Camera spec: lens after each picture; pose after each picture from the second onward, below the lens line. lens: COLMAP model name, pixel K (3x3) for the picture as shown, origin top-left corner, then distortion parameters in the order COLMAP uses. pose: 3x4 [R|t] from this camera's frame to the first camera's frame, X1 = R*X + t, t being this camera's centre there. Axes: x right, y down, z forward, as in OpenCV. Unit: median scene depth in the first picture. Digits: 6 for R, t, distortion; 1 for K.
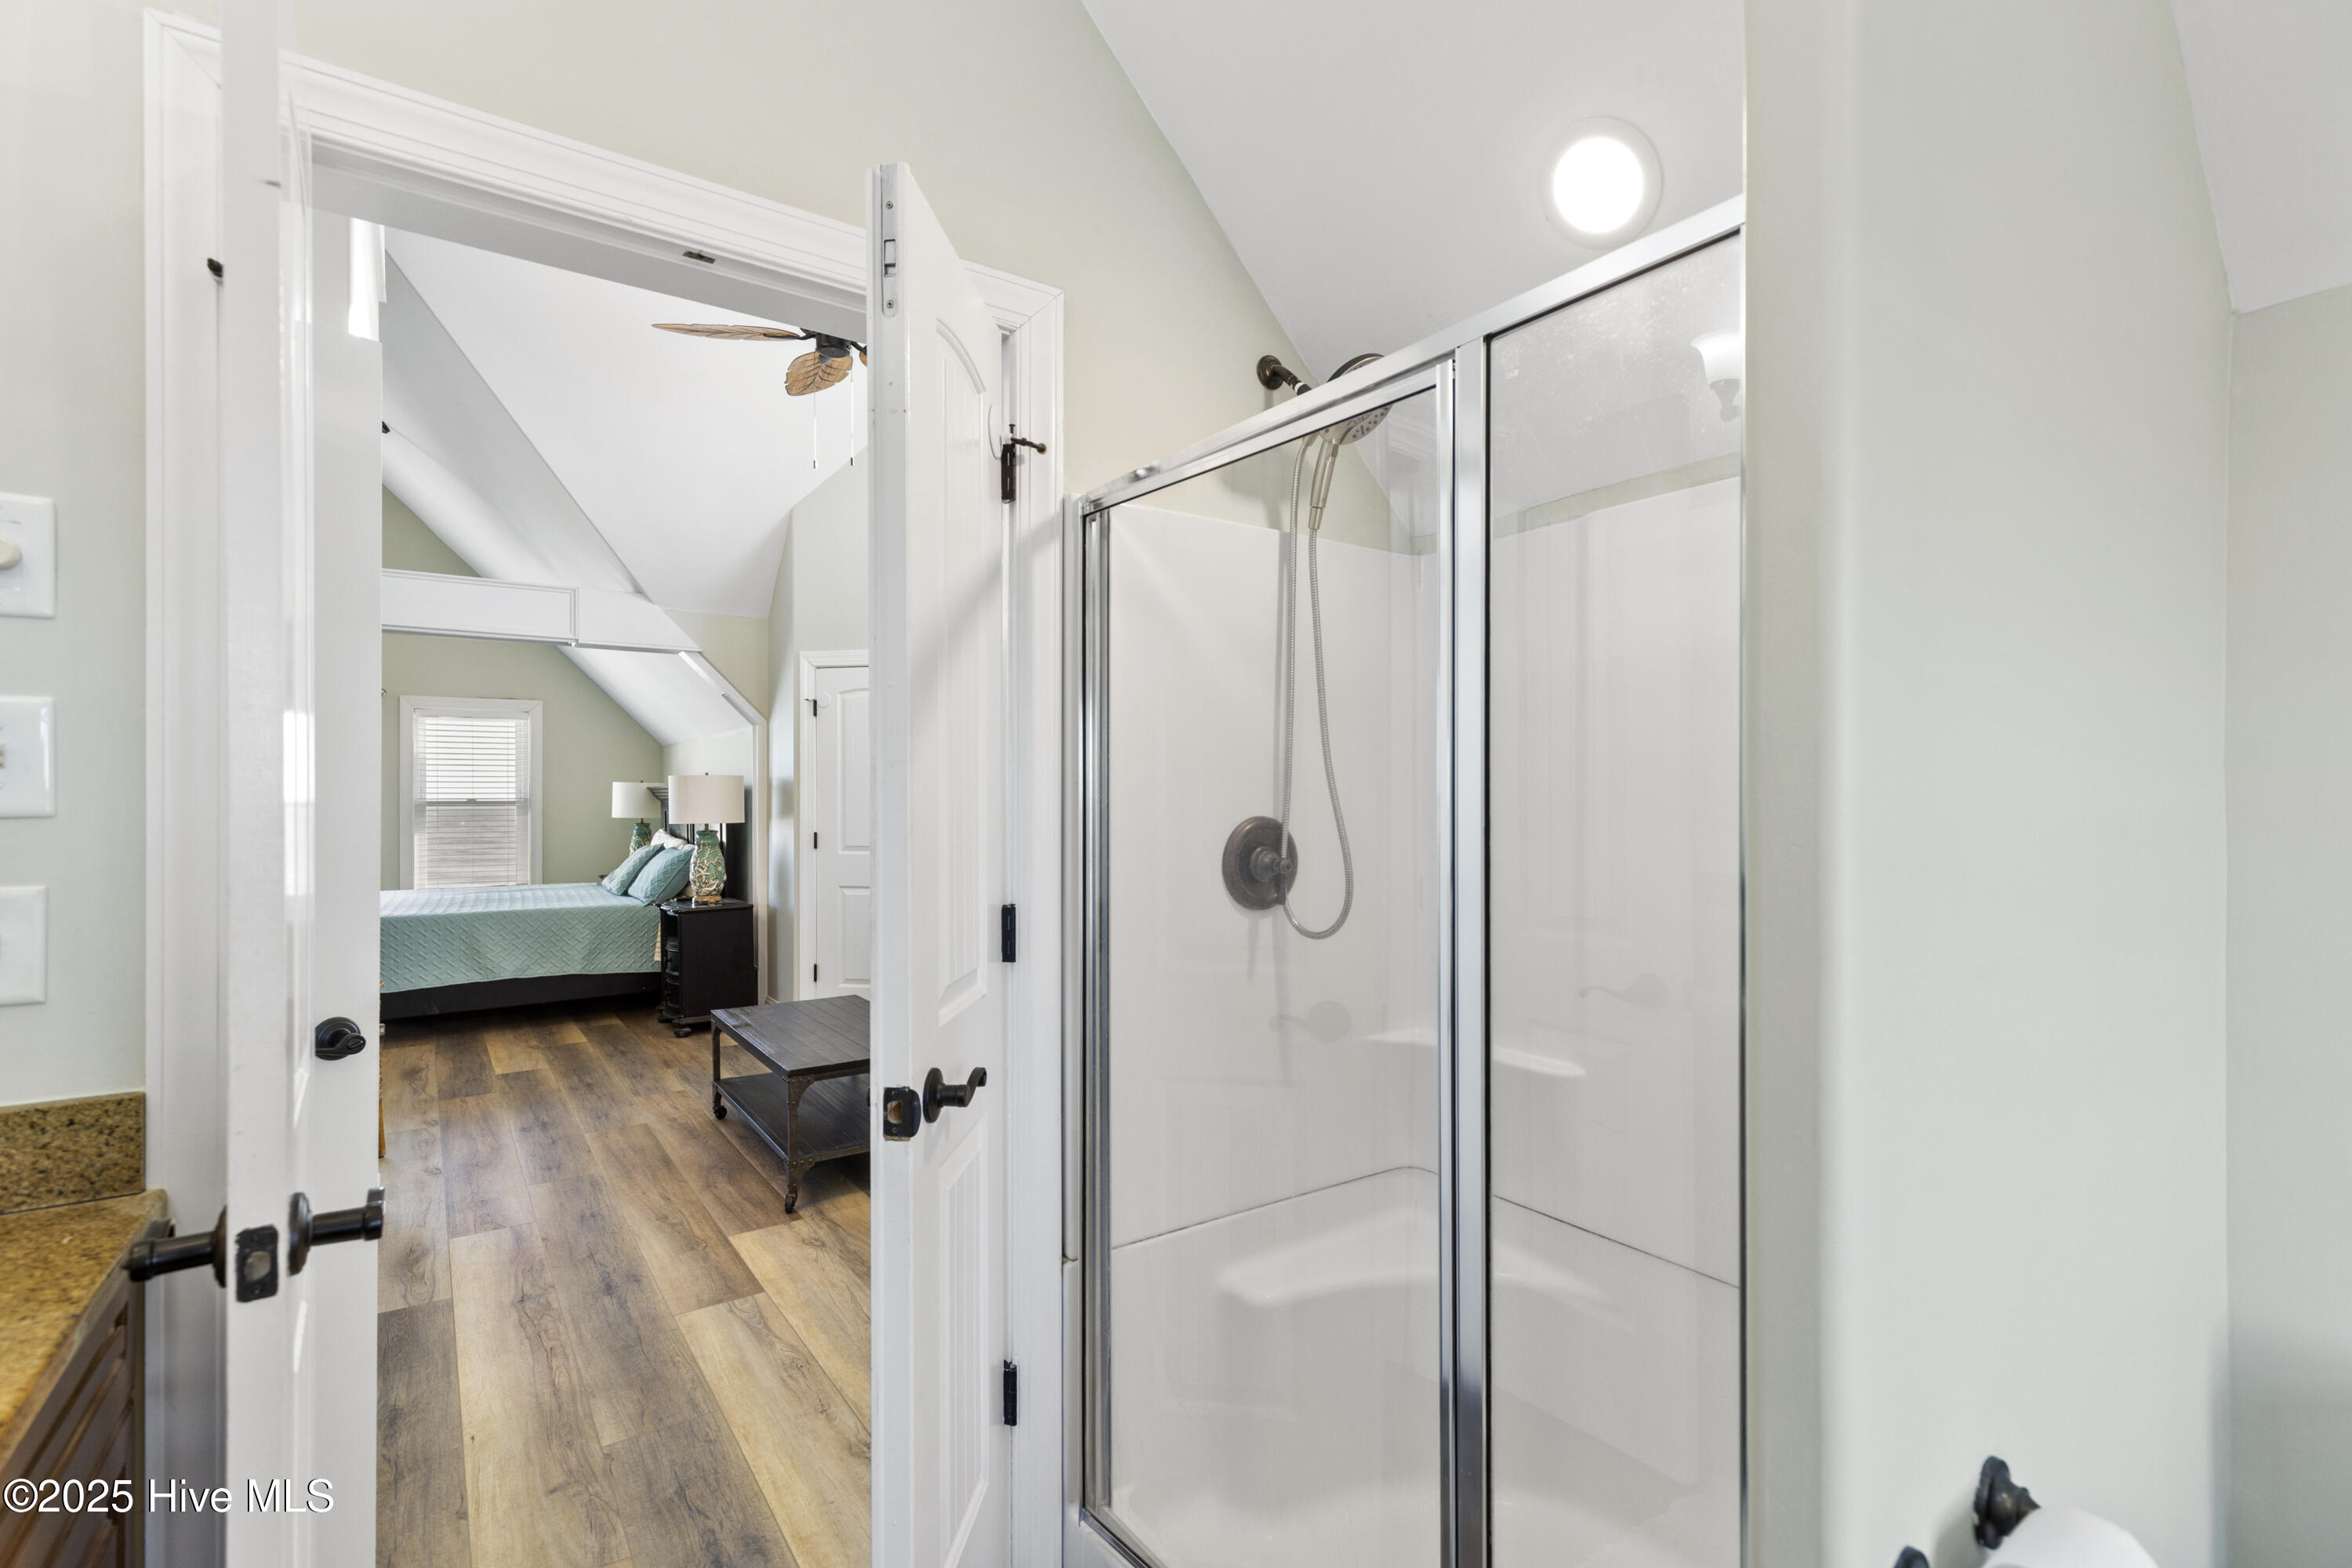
lens RADIAL K [[1080.2, 0, 1180.3], [0, 1080.2, 795.5], [0, 0, 1]] dist [0.015615, -0.000054]
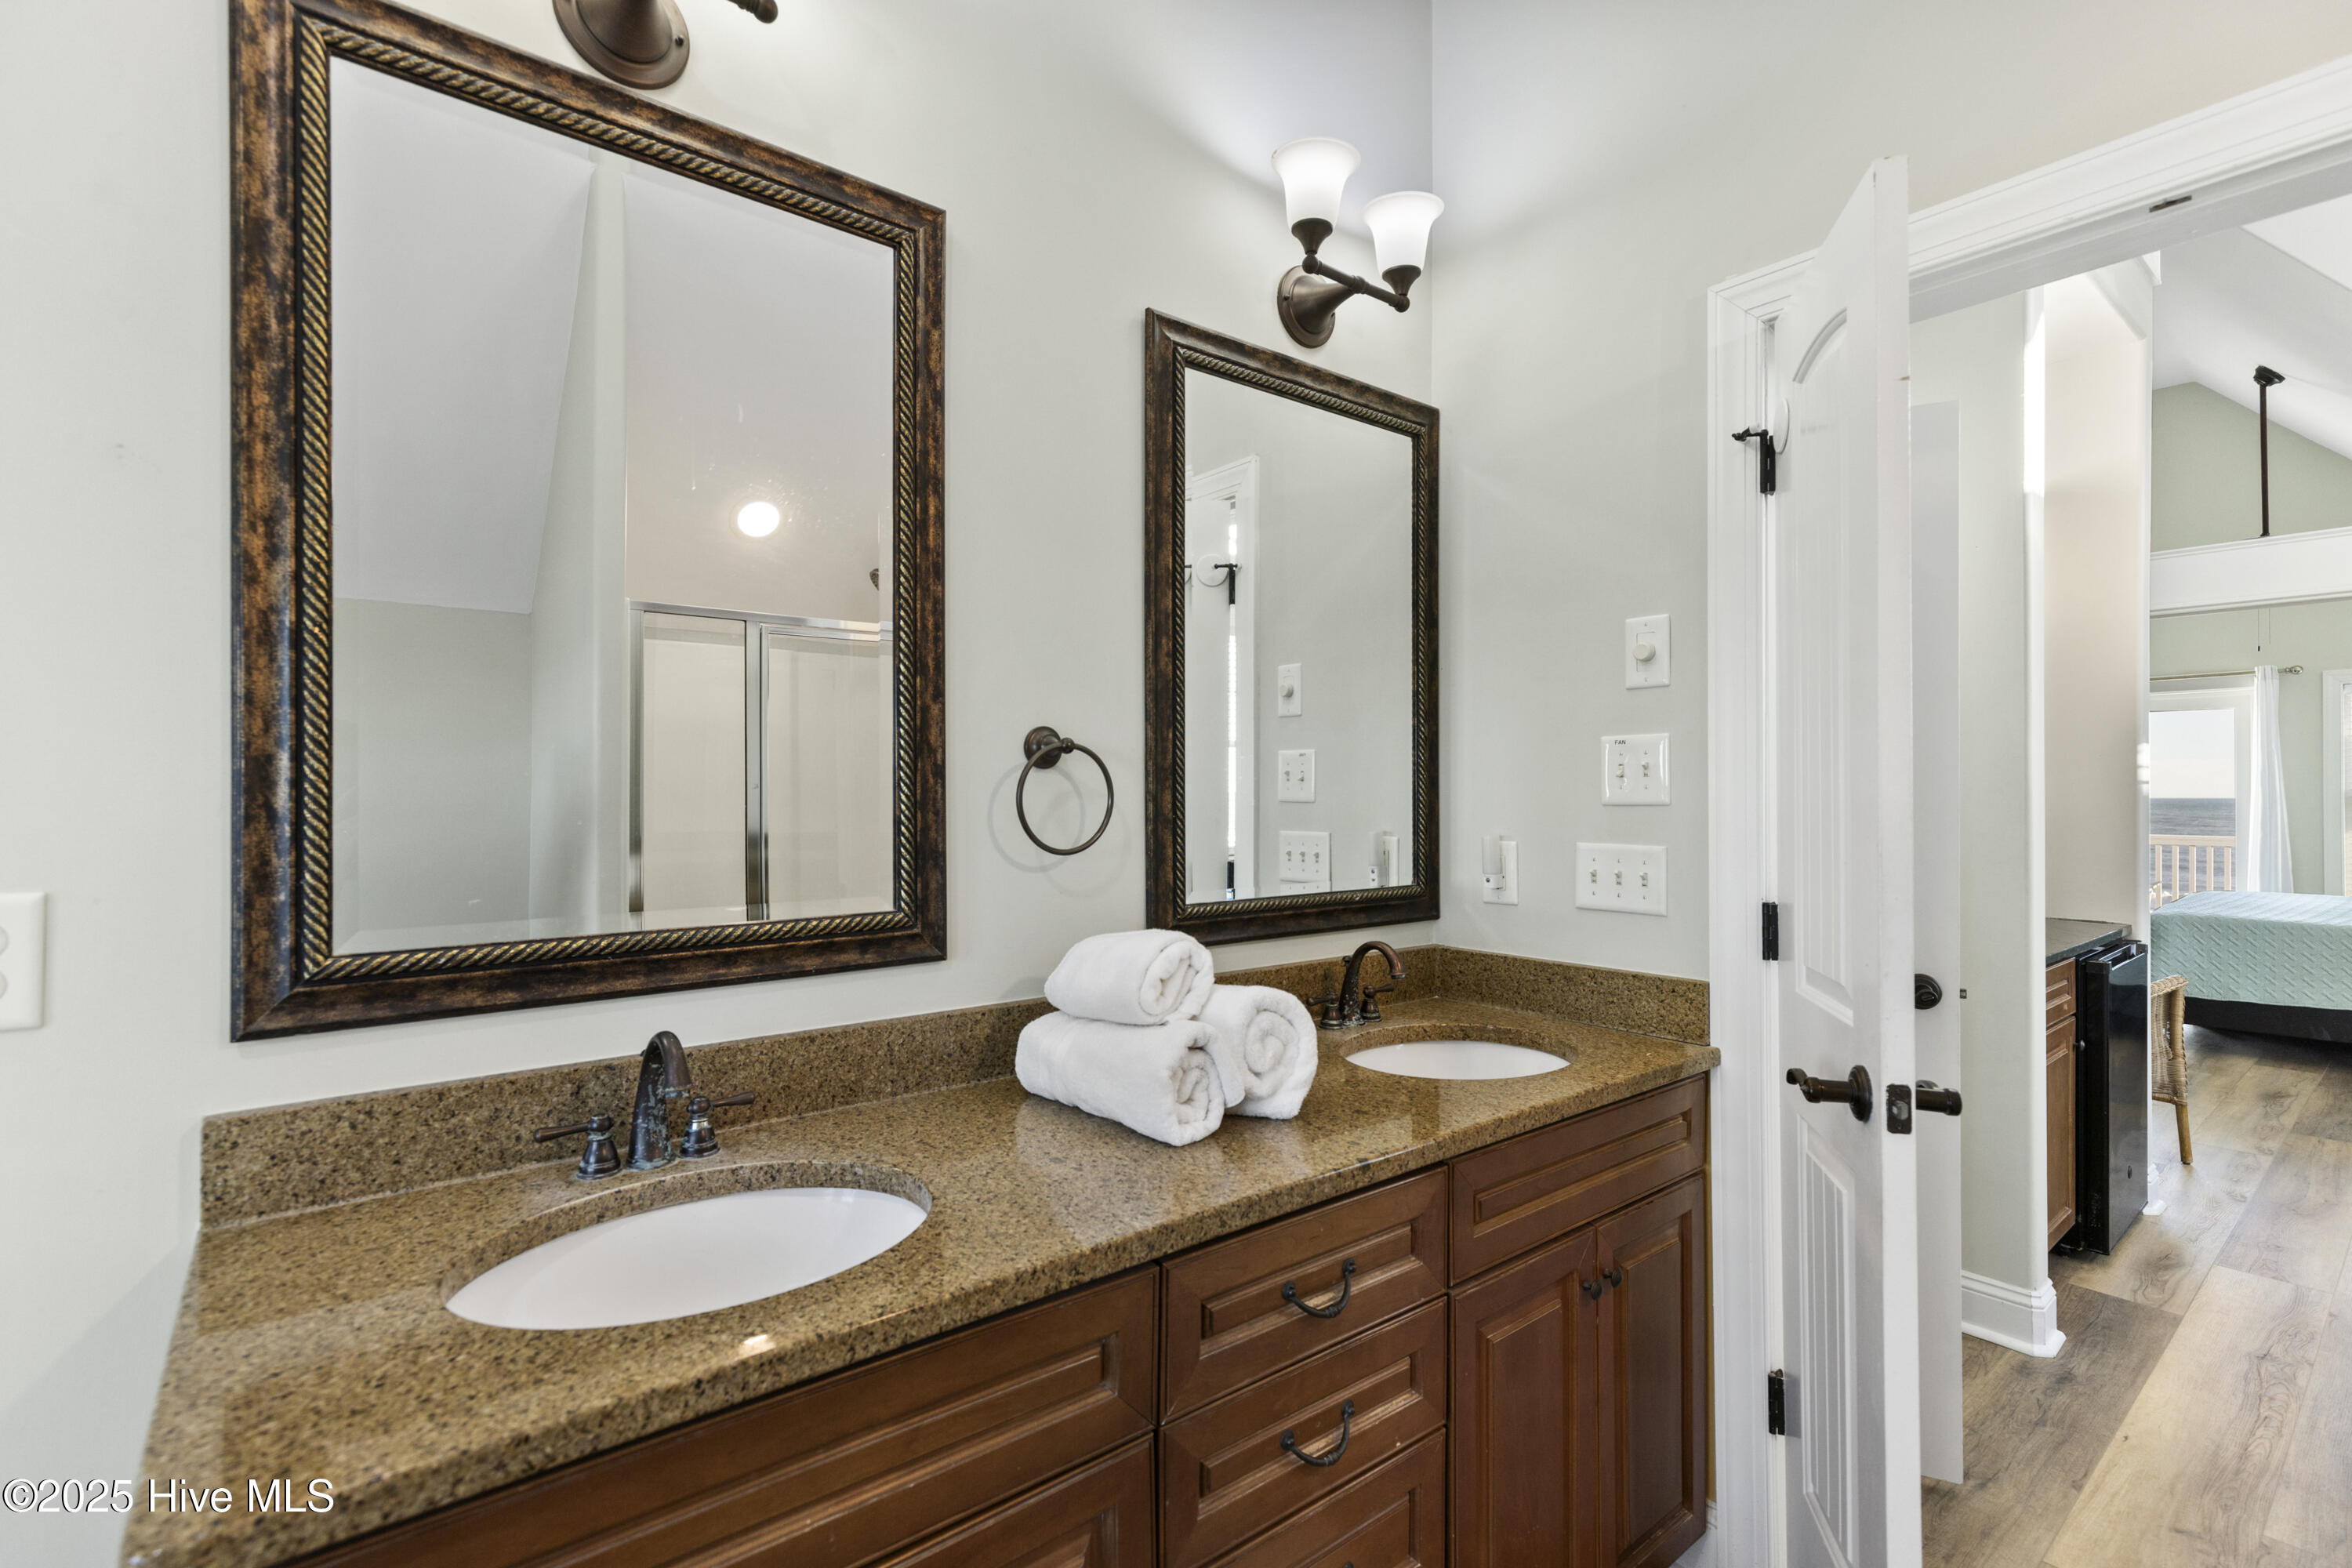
lens RADIAL K [[1080.2, 0, 1180.3], [0, 1080.2, 795.5], [0, 0, 1]] dist [0.015615, -0.000054]
pose [[0.093945, 0.006309, -0.995557, 0.139000], [0.004157, 0.999969, 0.006729, -0.002521], [0.995569, -0.004771, 0.093916, 0.028575]]
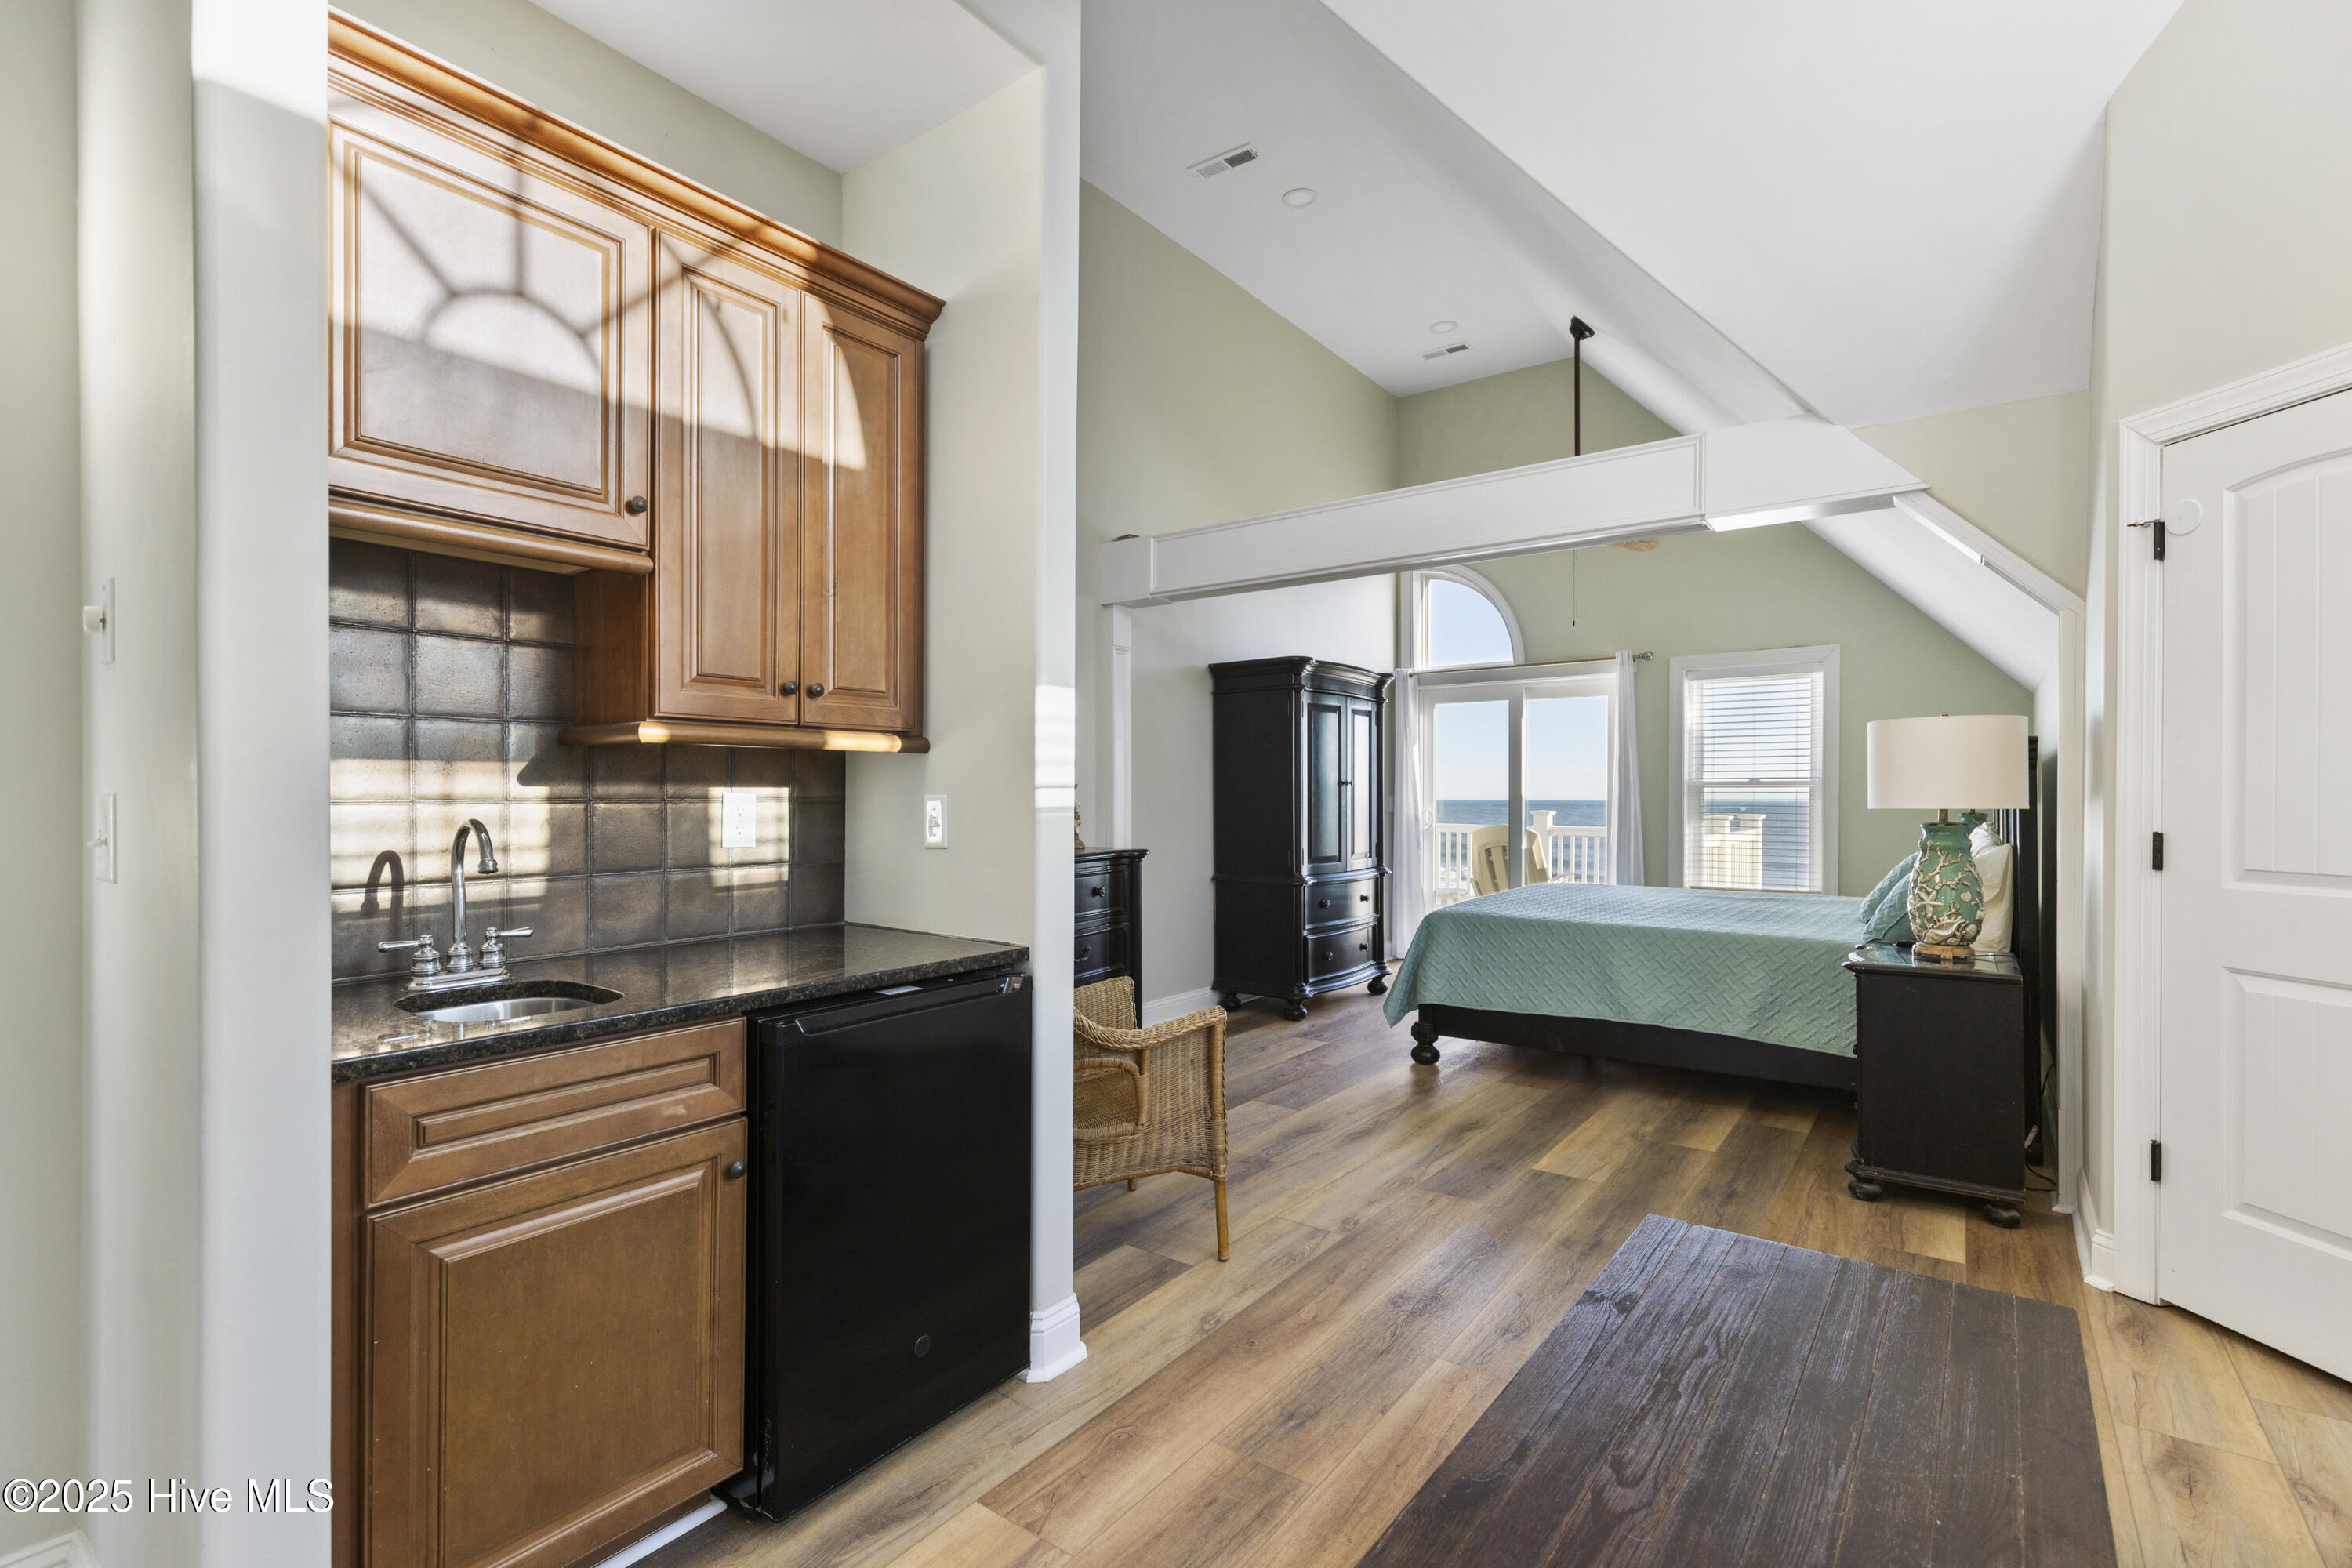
lens RADIAL K [[1080.2, 0, 1180.3], [0, 1080.2, 795.5], [0, 0, 1]] dist [0.015615, -0.000054]
pose [[0.325056, 0.005872, -0.945677, -0.079432], [-0.004251, 0.999980, 0.004748, 0.027731], [0.945685, 0.002477, 0.325074, 0.722600]]
